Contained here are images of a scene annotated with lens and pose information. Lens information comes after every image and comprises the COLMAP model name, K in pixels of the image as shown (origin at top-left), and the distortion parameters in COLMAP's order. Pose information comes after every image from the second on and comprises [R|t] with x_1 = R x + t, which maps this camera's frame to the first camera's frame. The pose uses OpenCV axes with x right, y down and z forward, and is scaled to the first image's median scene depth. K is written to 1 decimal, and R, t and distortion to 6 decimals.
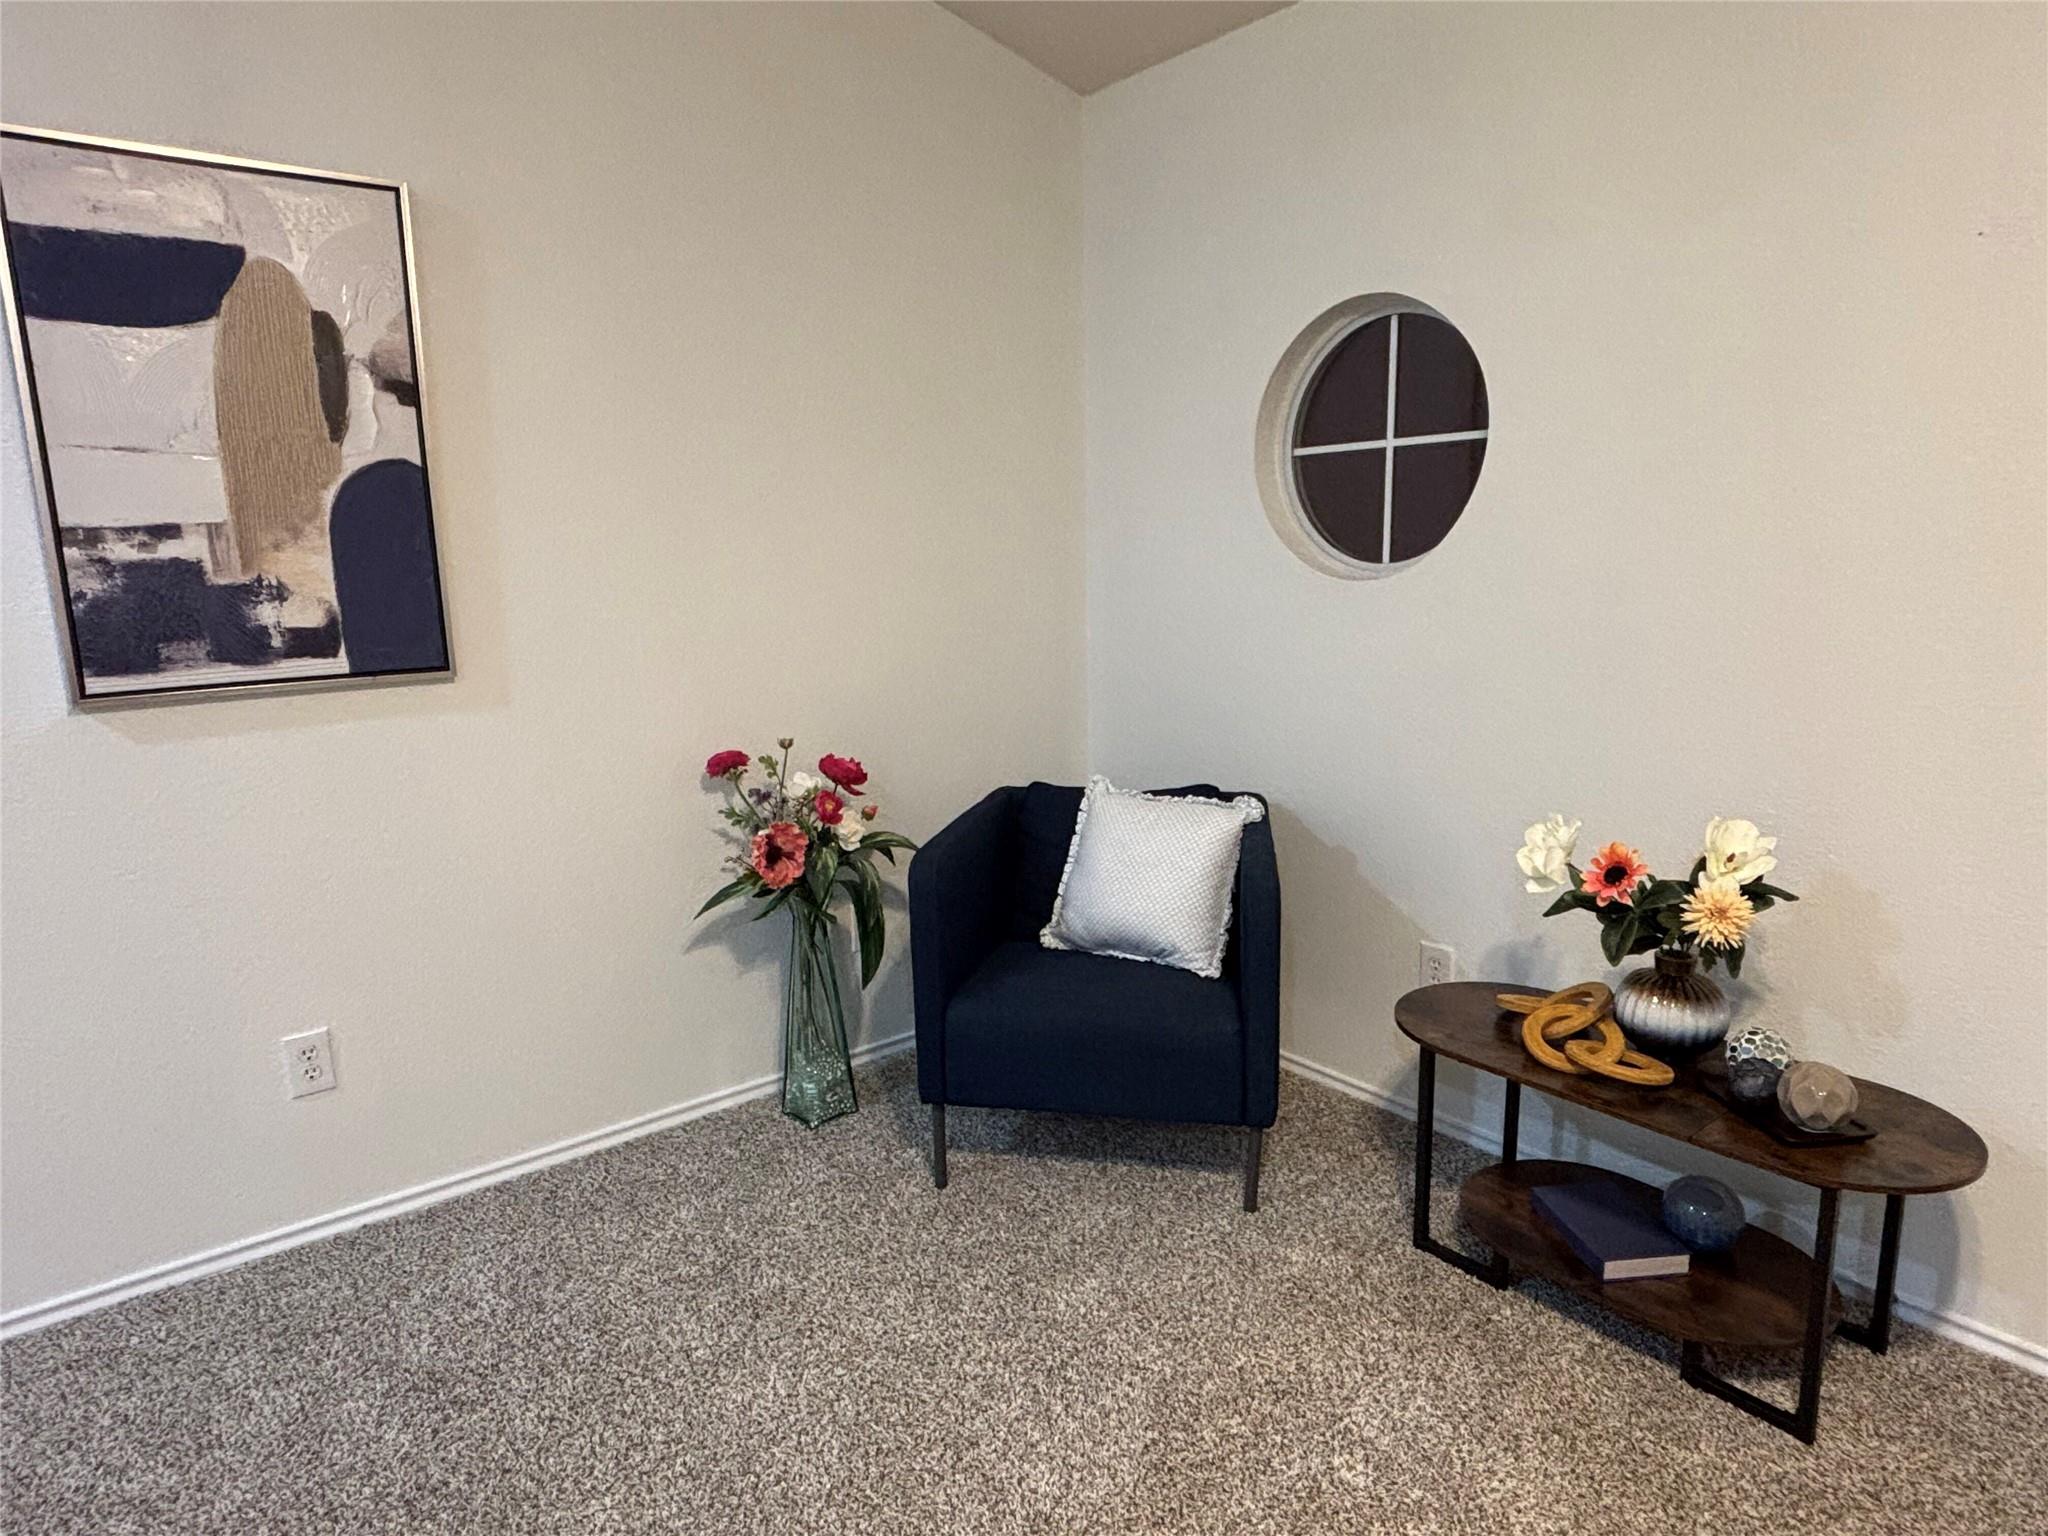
lens RADIAL K [[1228.1, 0, 1021.2], [0, 1228.1, 769.6], [0, 0, 1]] dist [0.002517, -0.012763]
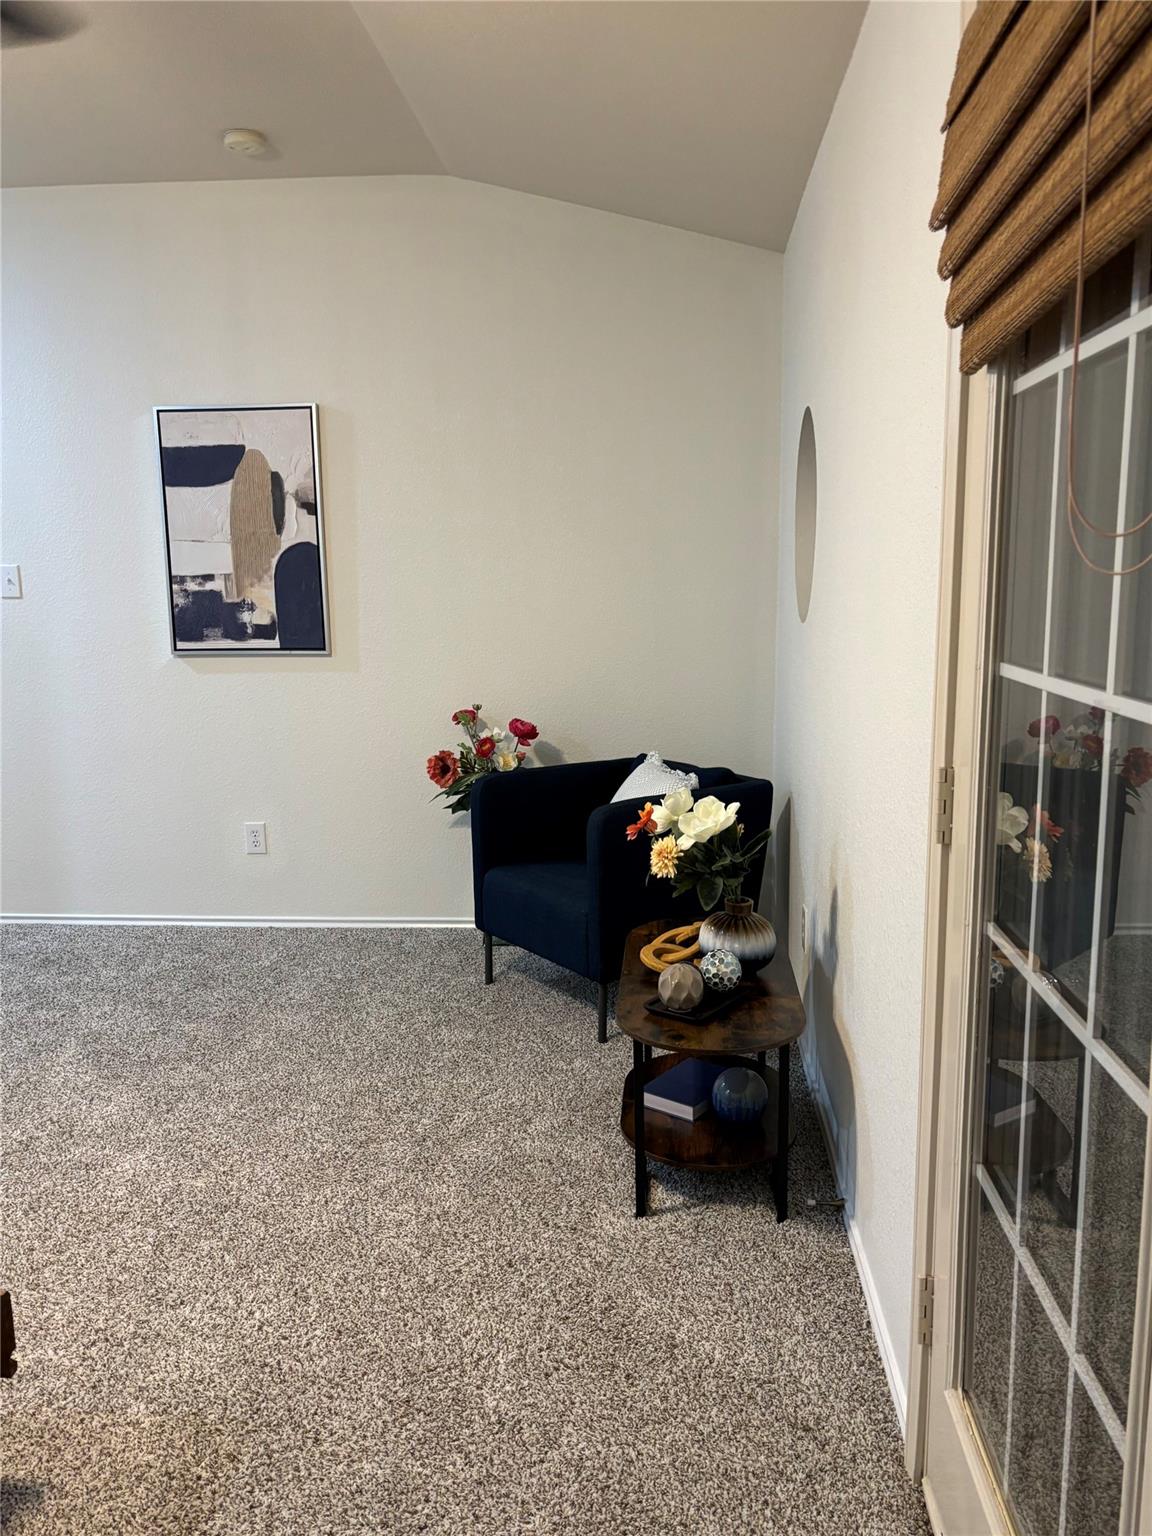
lens RADIAL K [[1173.0, 0, 589.0], [0, 1173.0, 769.5], [0, 0, 1]] dist [0.033427, -0.002307]
pose [[0.732990, 0.121272, -0.669342, 1.180874], [-0.128129, 0.990981, 0.039234, -0.021875], [0.668063, 0.057004, 0.741918, -0.088203]]
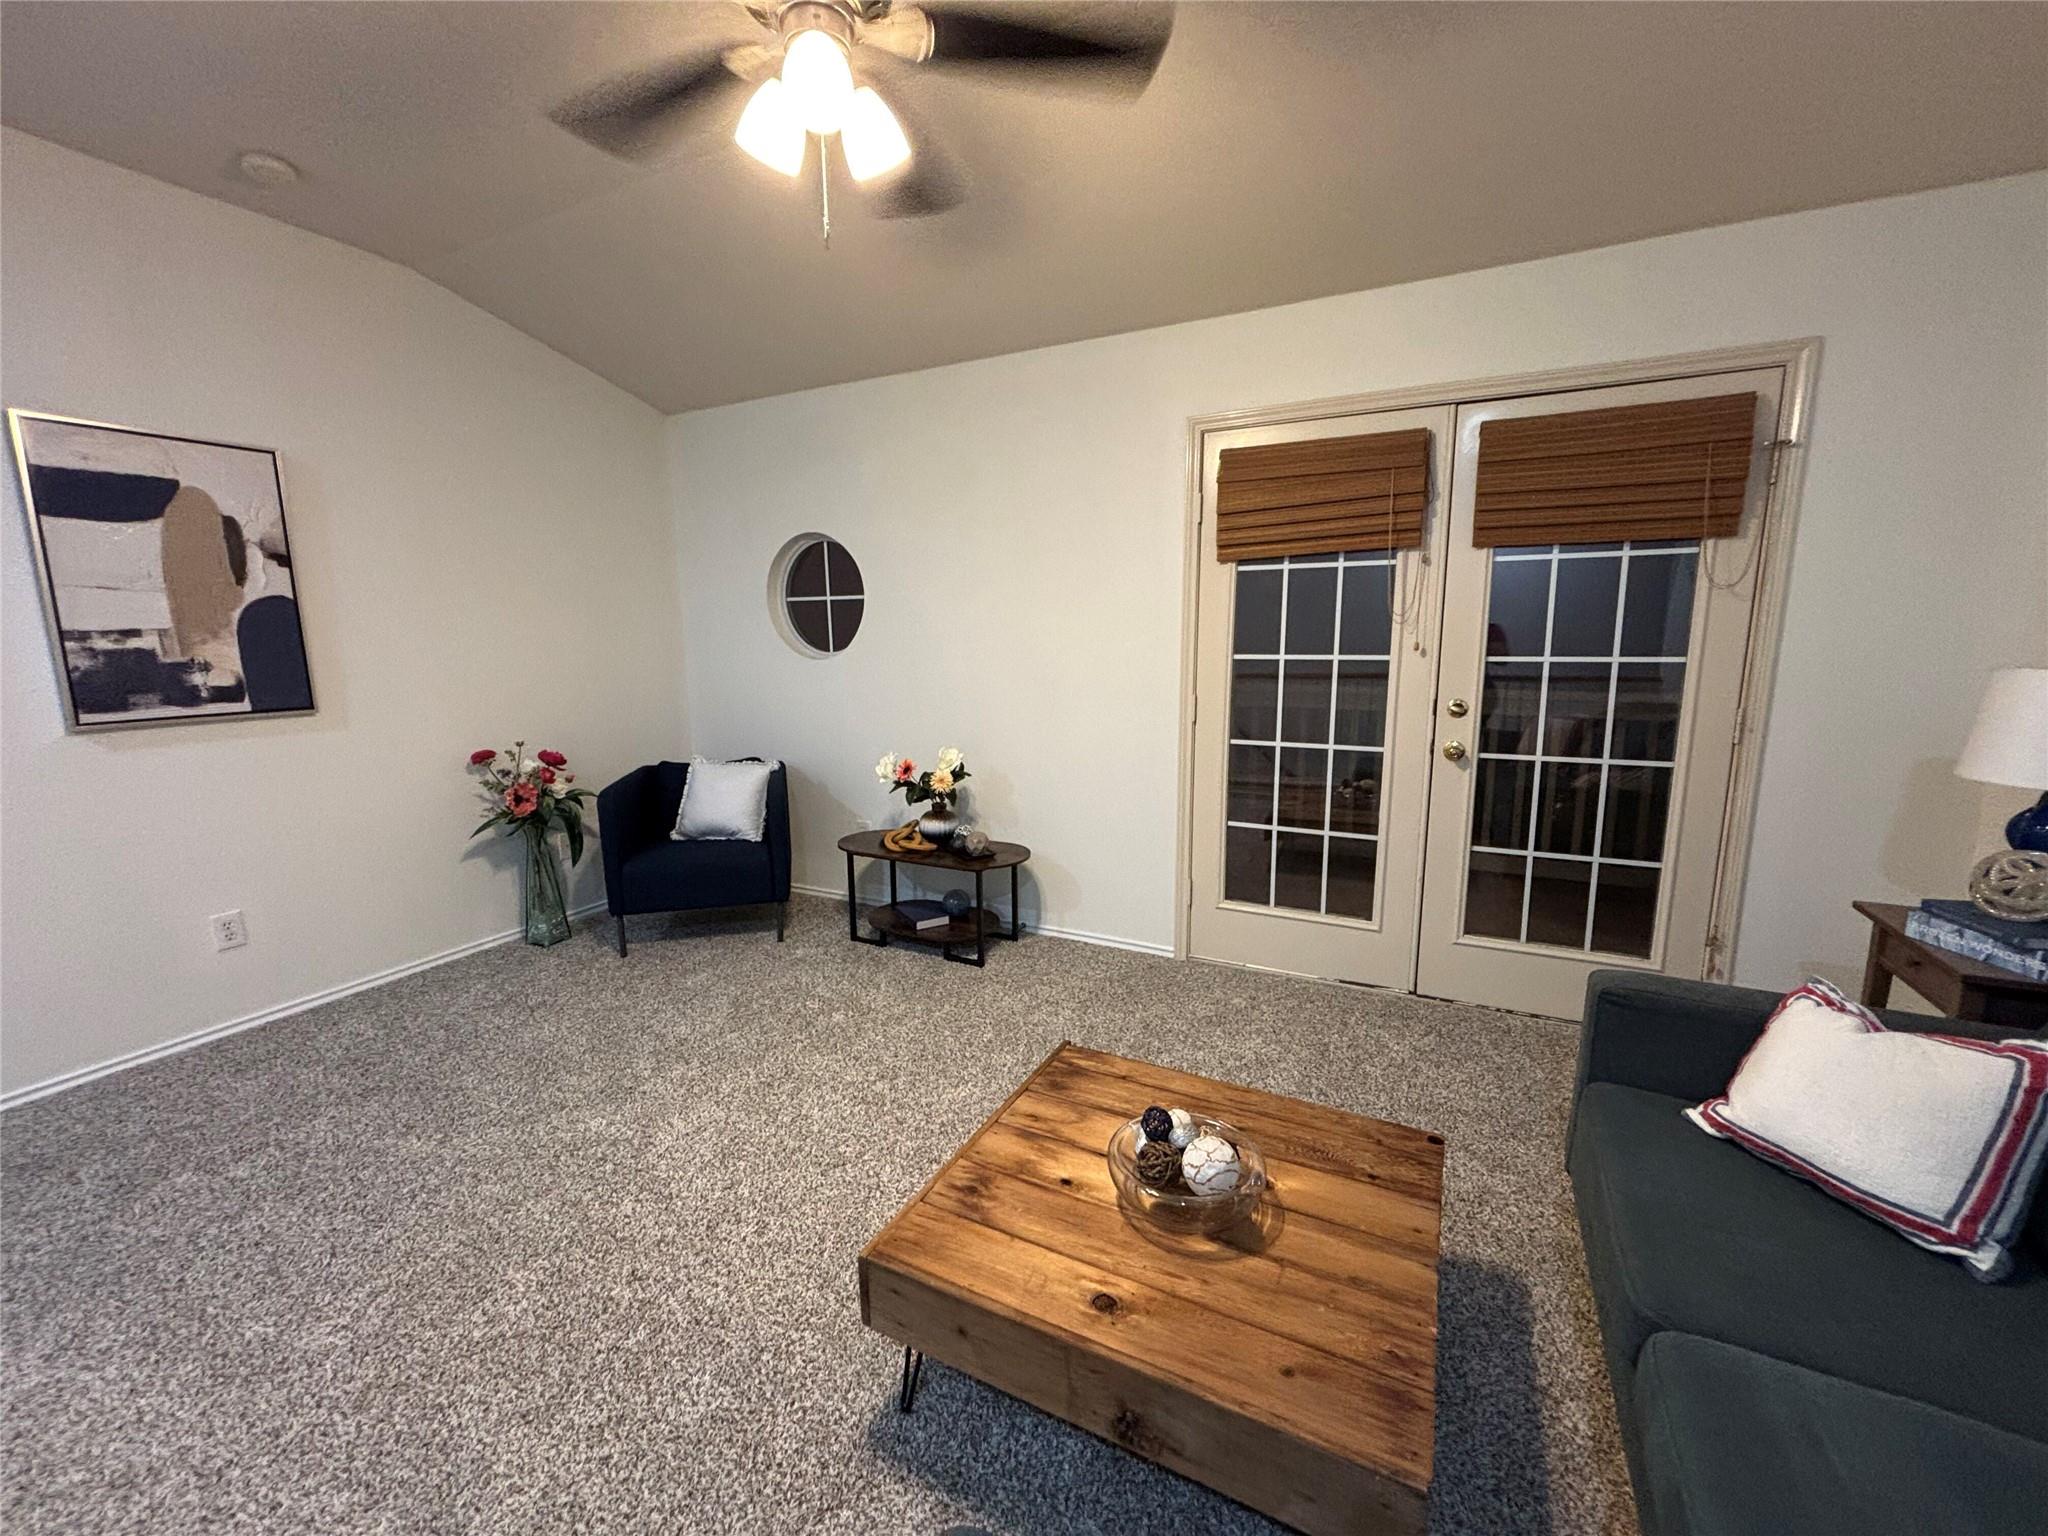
lens RADIAL K [[815.7, 0, 1019.4], [0, 815.7, 761.4], [0, 0, 1]] dist [0.000888, -0.000519]
pose [[0.909393, -0.055092, 0.412273, -0.011396], [0.067164, 0.997632, -0.014838, 0.094422], [-0.410479, 0.041183, 0.910939, -0.590727]]
